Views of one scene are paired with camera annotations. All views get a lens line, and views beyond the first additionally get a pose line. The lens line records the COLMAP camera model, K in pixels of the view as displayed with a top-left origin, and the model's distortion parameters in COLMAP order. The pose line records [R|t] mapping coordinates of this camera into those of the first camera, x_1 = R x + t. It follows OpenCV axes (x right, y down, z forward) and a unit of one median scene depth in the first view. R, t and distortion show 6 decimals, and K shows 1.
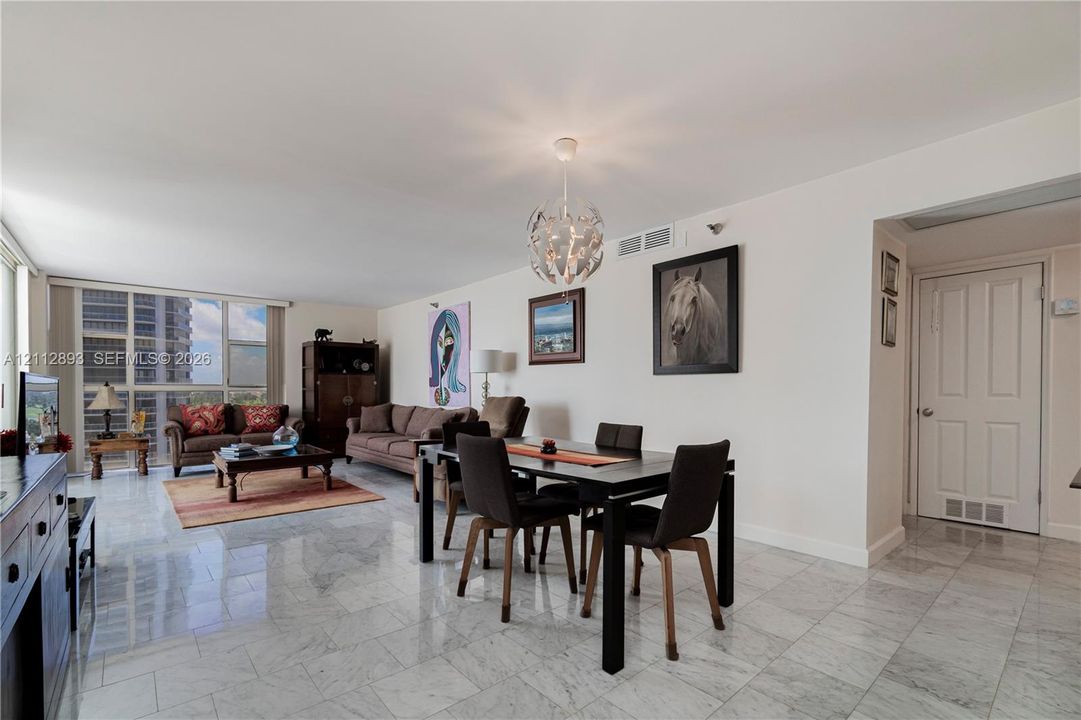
lens RADIAL K [[469.5, 0, 519.5], [0, 469.5, 388.7], [0, 0, 1]] dist [-0.003109, 0.002343]
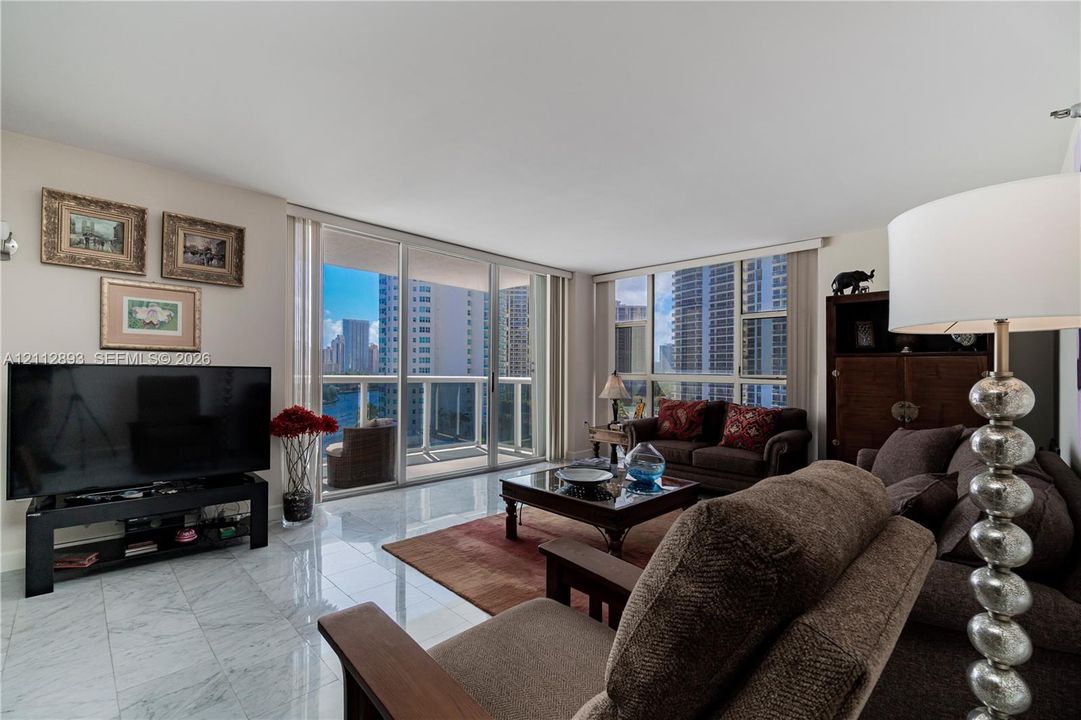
lens RADIAL K [[469.5, 0, 522.5], [0, 469.5, 367.0], [0, 0, 1]] dist [-0.003109, 0.002343]
pose [[0.083166, -0.005499, -0.996521, 0.081671], [-0.016259, 0.999844, -0.006874, -0.011259], [0.996403, 0.016775, 0.083063, 0.639494]]
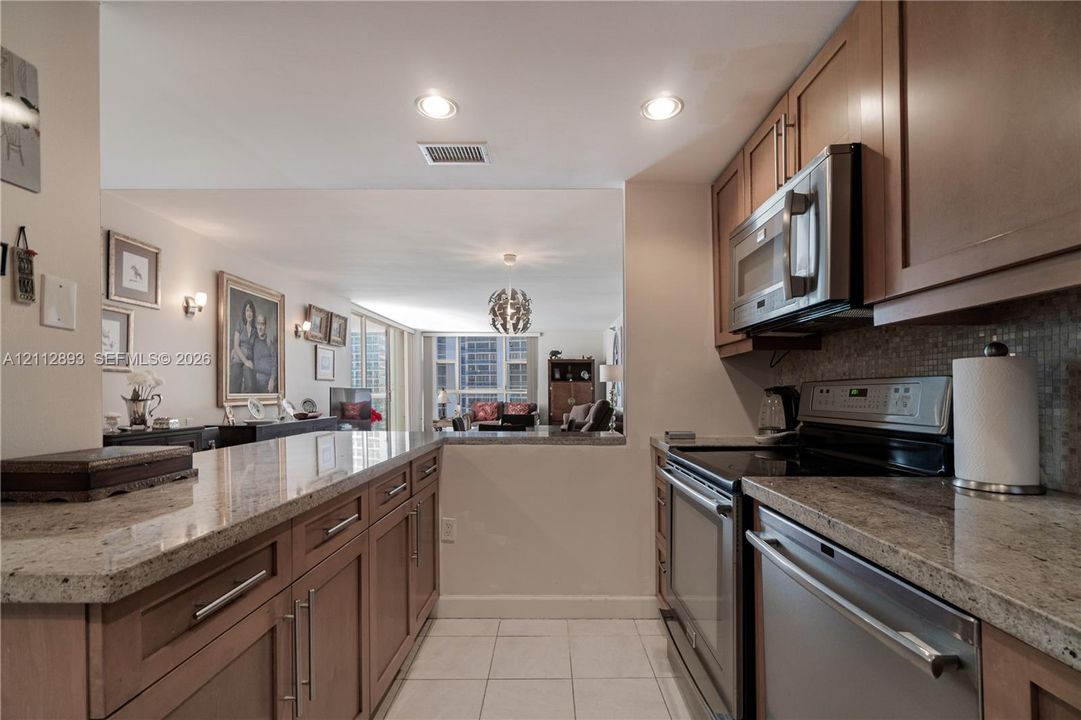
lens RADIAL K [[469.5, 0, 549.2], [0, 469.5, 388.0], [0, 0, 1]] dist [-0.003109, 0.002343]
pose [[0.766652, 0.001493, -0.642061, 0.516789], [-0.006162, 0.999968, -0.005033, -0.007555], [0.642033, 0.007815, 0.766637, -0.104374]]
